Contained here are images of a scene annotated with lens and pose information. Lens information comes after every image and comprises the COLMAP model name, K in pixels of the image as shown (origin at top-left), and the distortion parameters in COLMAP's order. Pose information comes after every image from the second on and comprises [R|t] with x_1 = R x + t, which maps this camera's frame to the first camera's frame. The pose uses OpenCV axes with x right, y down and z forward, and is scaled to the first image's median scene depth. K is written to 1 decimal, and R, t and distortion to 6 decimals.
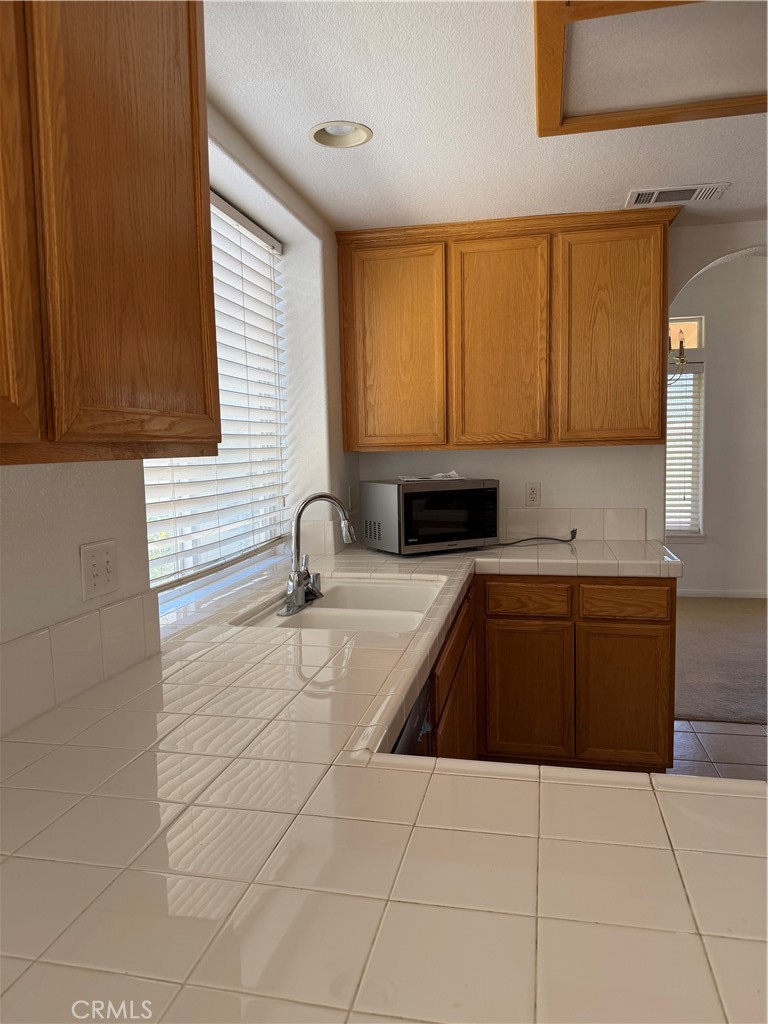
lens RADIAL K [[701.3, 0, 376.8], [0, 701.3, 526.0], [0, 0, 1]] dist [0.026306, -0.048096]
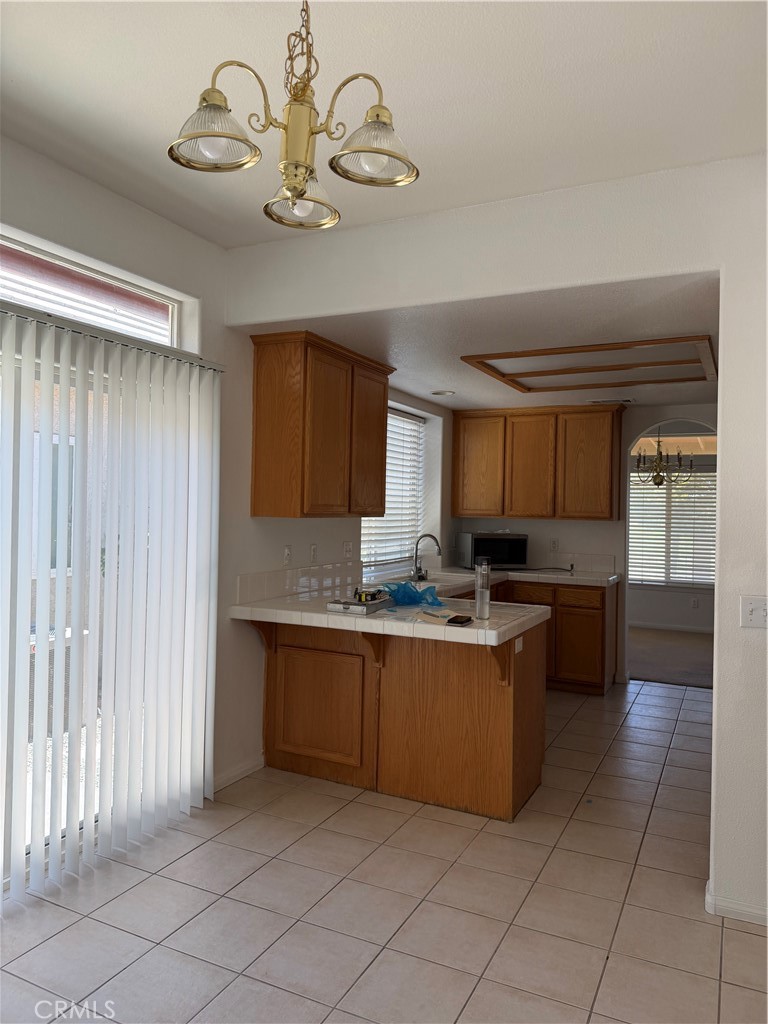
lens RADIAL K [[701.3, 0, 377.6], [0, 701.3, 518.8], [0, 0, 1]] dist [0.026306, -0.048096]
pose [[0.969077, 0.047357, -0.242171, 0.250035], [-0.069428, 0.994092, -0.083431, 0.085037], [0.236789, 0.097664, 0.966640, -1.030839]]
